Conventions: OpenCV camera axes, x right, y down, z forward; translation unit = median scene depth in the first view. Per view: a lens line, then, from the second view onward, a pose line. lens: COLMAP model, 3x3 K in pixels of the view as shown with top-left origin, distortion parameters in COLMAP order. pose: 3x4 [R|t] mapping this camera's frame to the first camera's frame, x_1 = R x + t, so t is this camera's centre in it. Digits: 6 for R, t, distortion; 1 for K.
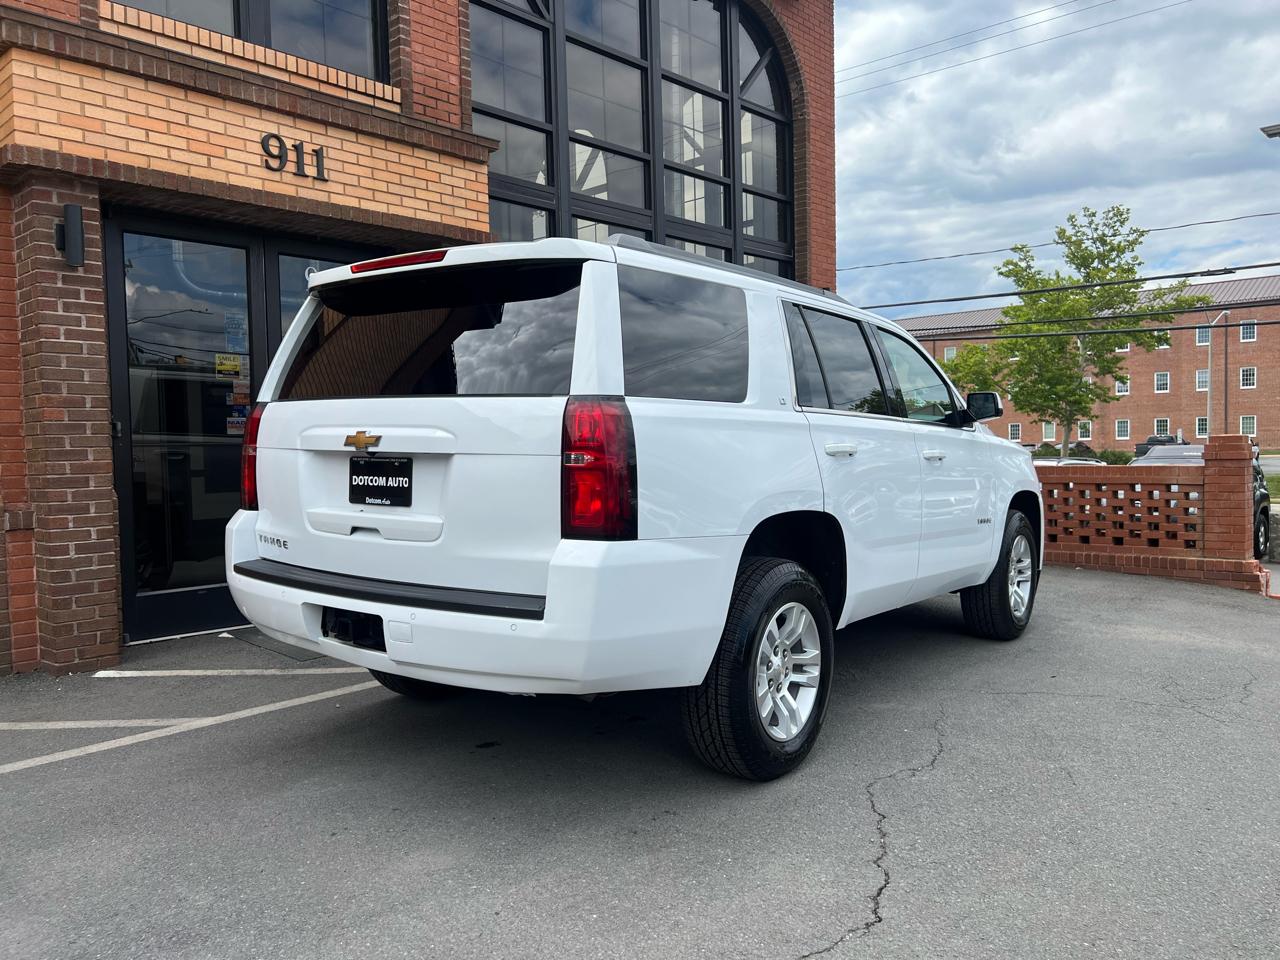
lens RADIAL K [[958.9, 0, 635.9], [0, 958.9, 476.0], [0, 0, 1]] dist [0.058964, -0.058476]
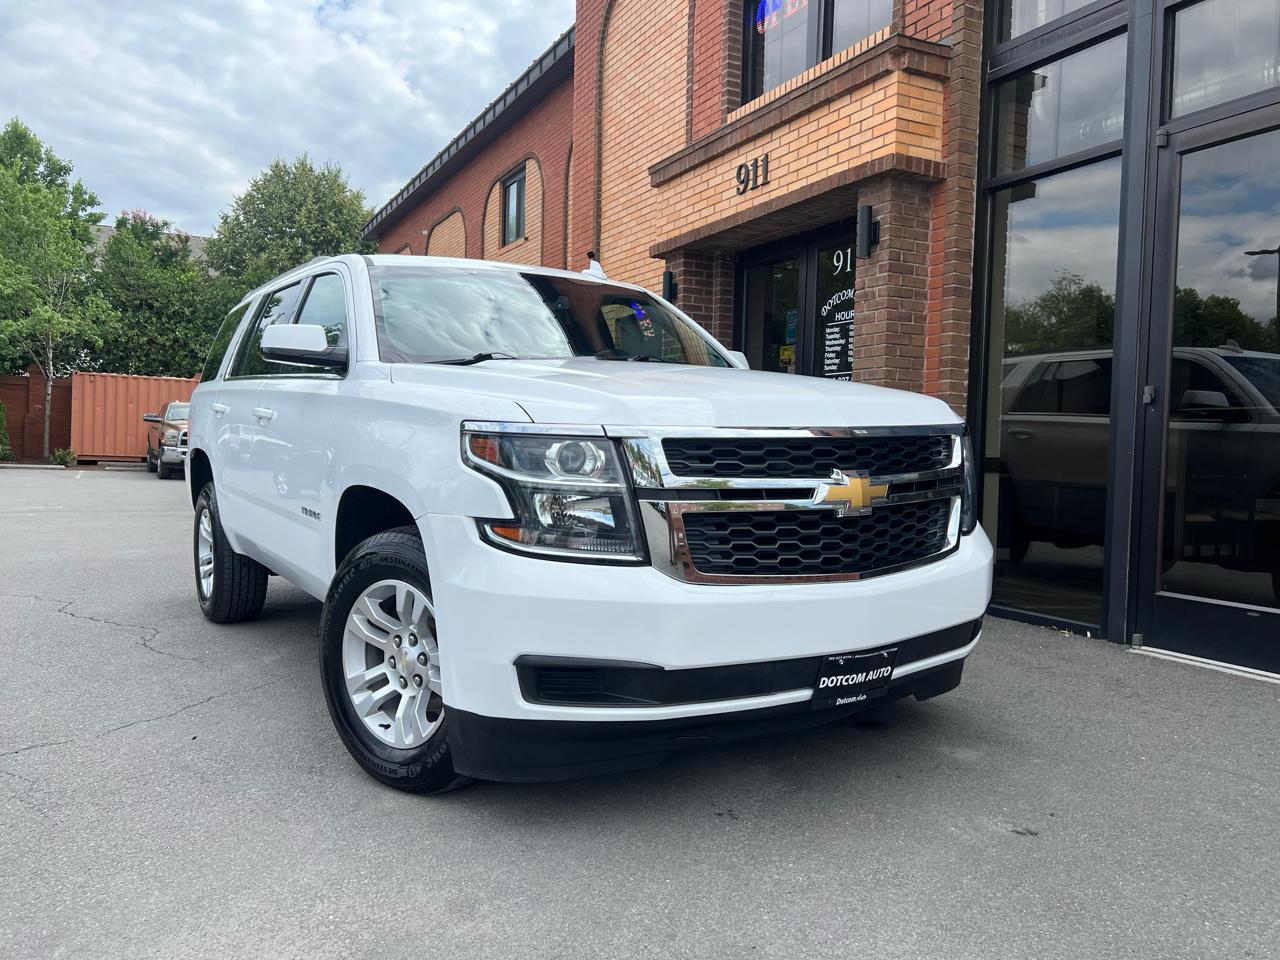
lens RADIAL K [[958.9, 0, 635.9], [0, 958.9, 476.0], [0, 0, 1]] dist [0.058964, -0.058476]
pose [[-0.346433, 0.043063, -0.937086, 0.861909], [-0.051206, 0.996588, 0.064728, -0.032447], [0.936676, 0.070408, -0.343046, 1.366333]]
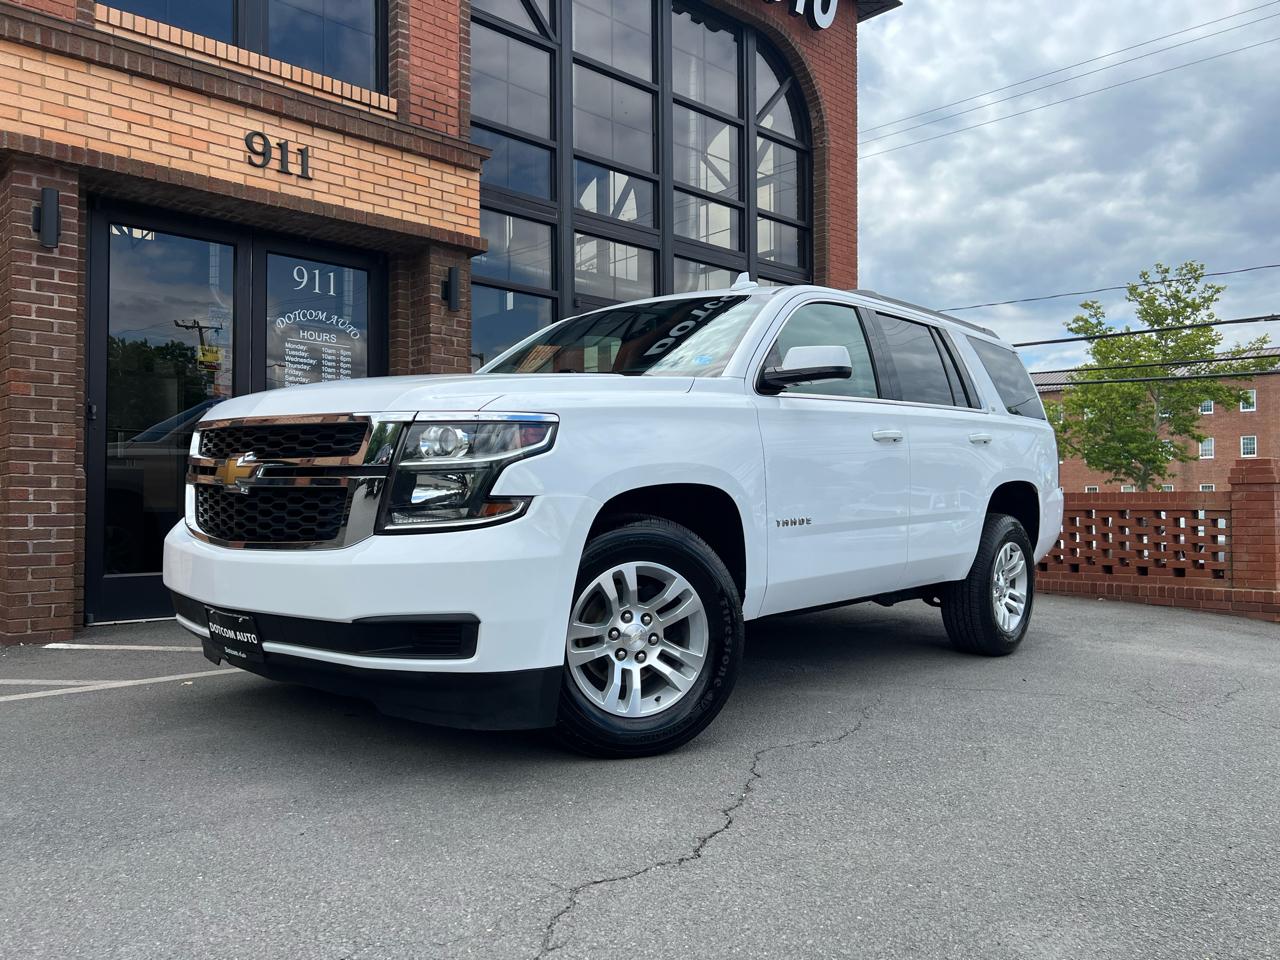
lens RADIAL K [[957.0, 0, 639.4], [0, 957.0, 475.6], [0, 0, 1]] dist [0.056107, -0.053582]
pose [[0.997316, 0.017830, -0.071016, 0.114751], [-0.022218, 0.997861, -0.061484, 0.069010], [0.069768, 0.062897, 0.995578, 0.026608]]
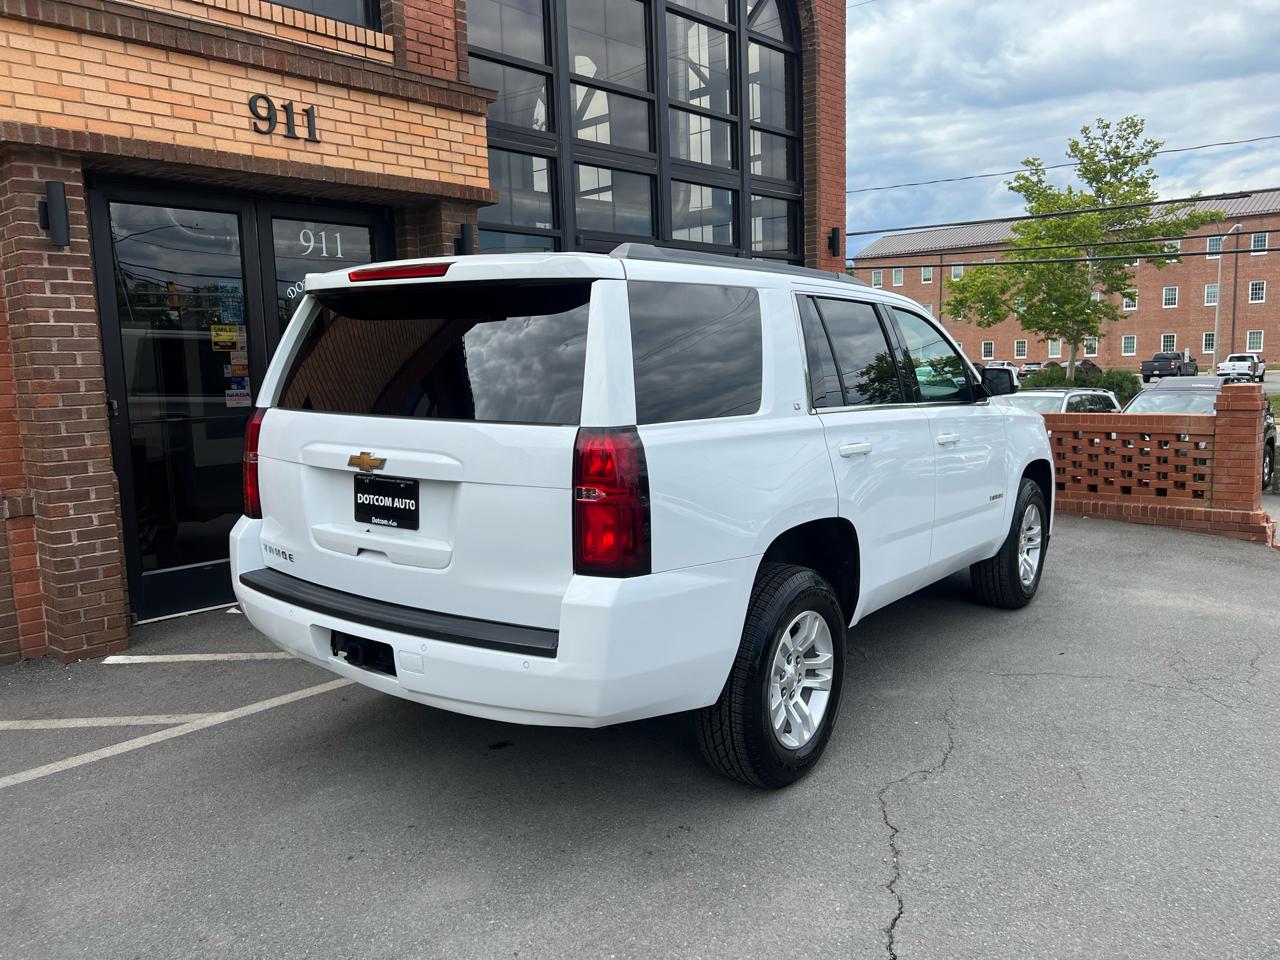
lens RADIAL K [[959.4, 0, 646.3], [0, 959.4, 471.6], [0, 0, 1]] dist [0.061345, -0.063046]
pose [[0.999943, -0.008745, 0.006153, -0.004189], [0.008213, 0.996623, 0.081699, -0.059860], [-0.006847, -0.081644, 0.996638, 0.014886]]
